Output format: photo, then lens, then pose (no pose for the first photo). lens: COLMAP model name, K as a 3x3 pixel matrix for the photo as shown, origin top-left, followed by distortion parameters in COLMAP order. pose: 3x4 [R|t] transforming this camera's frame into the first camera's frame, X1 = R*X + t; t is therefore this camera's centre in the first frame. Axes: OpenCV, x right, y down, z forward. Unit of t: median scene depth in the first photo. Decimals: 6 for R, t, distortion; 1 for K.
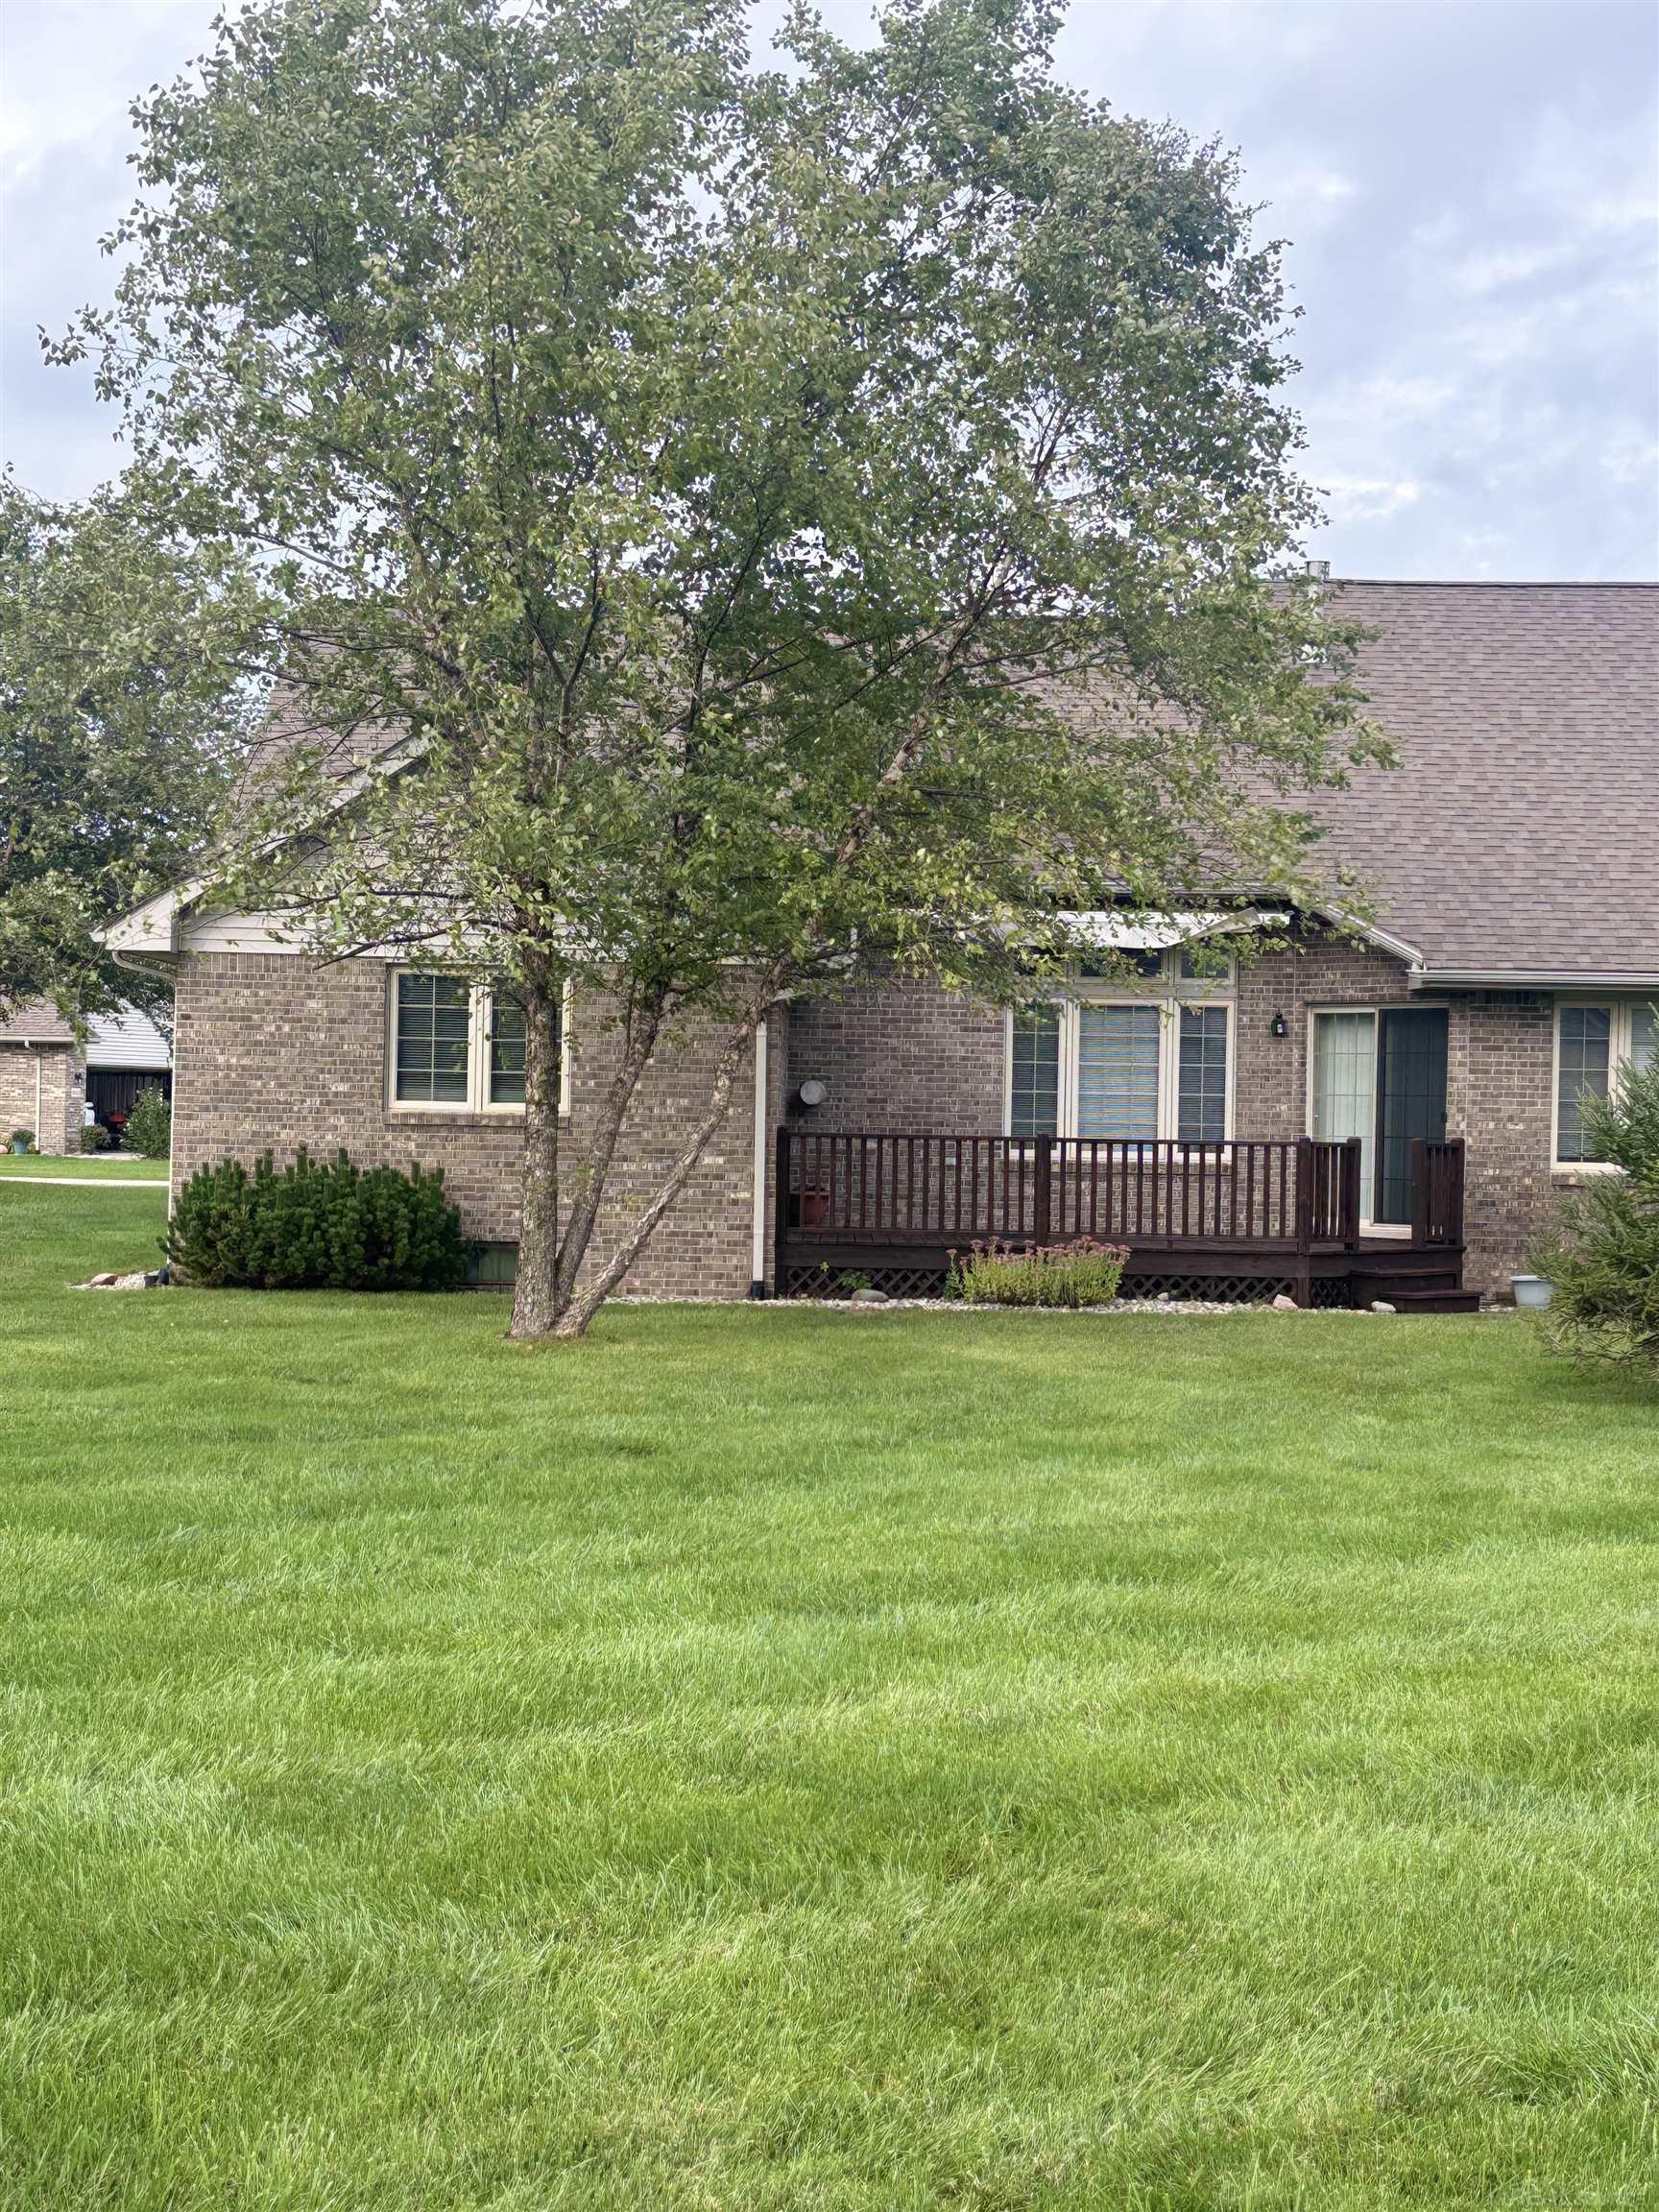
lens RADIAL K [[3000.5, 0, 829.5], [0, 3000.5, 1106.0], [0, 0, 1]] dist [0.215223, -0.877611]
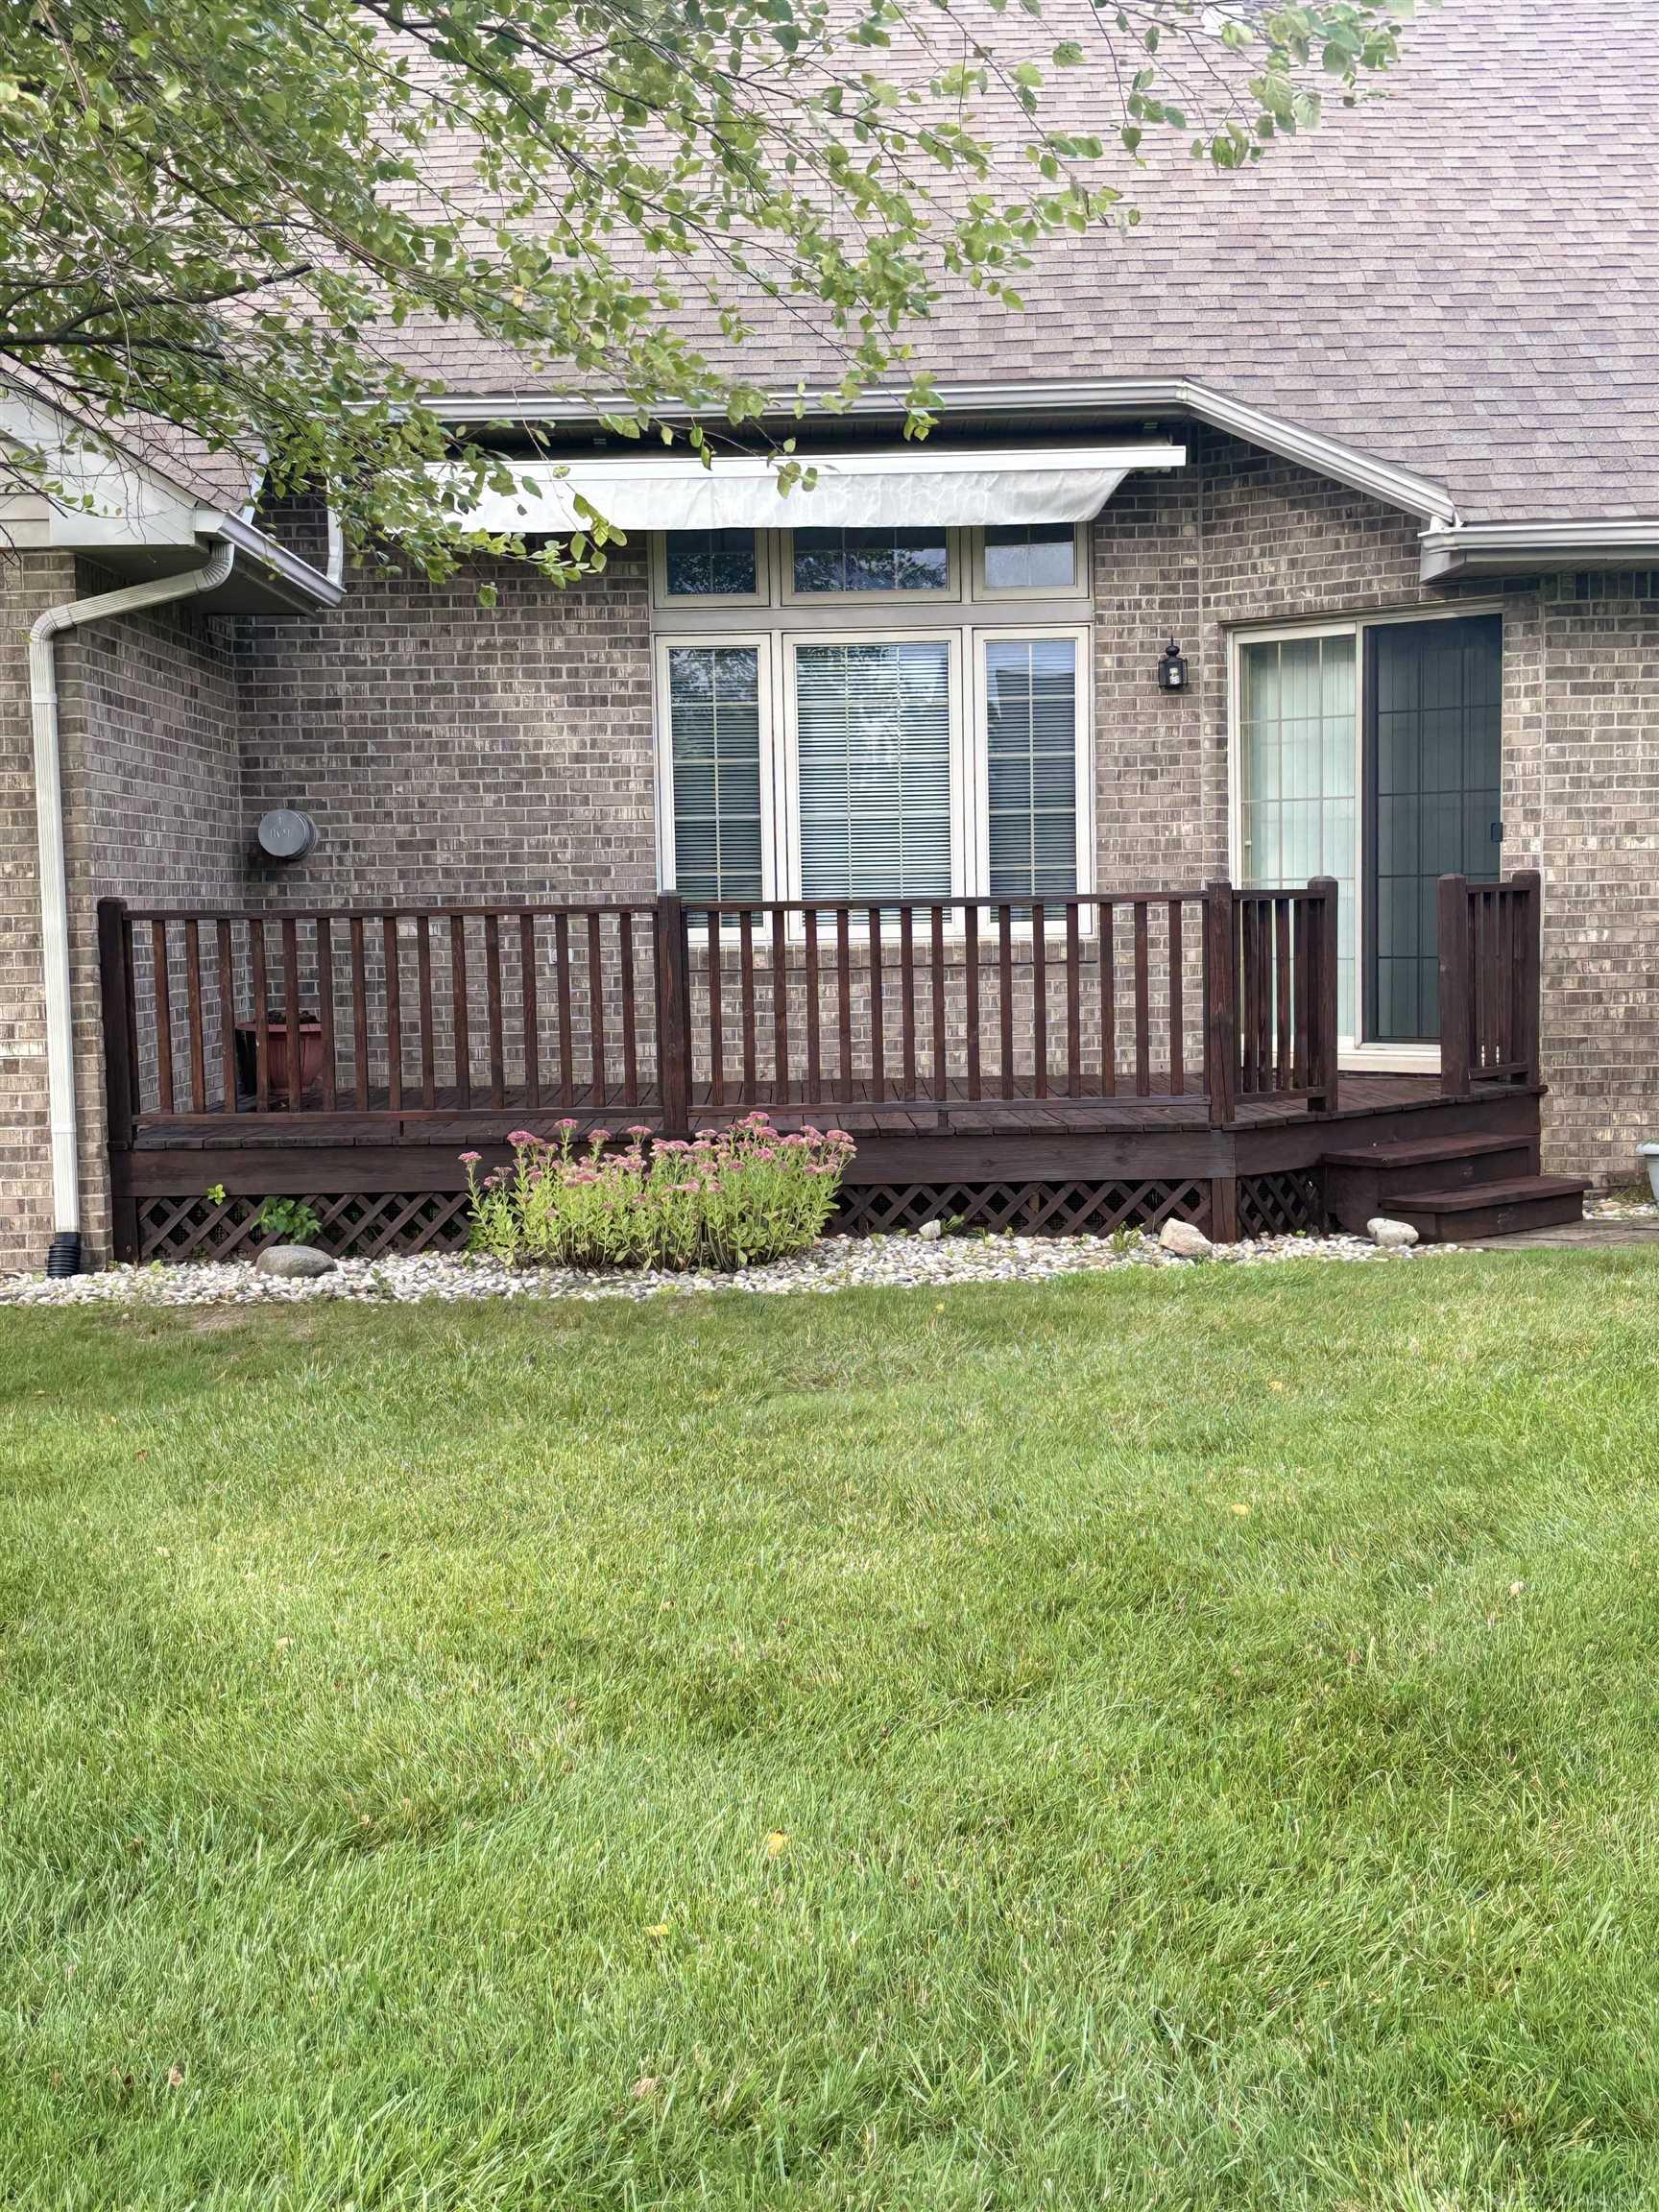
lens RADIAL K [[3000.5, 0, 829.5], [0, 3000.5, 1106.0], [0, 0, 1]] dist [0.215223, -0.877611]
pose [[0.999174, -0.038897, 0.011788, 0.087839], [0.037897, 0.996412, 0.075676, 0.007314], [-0.014689, -0.075167, 0.997063, 0.516149]]
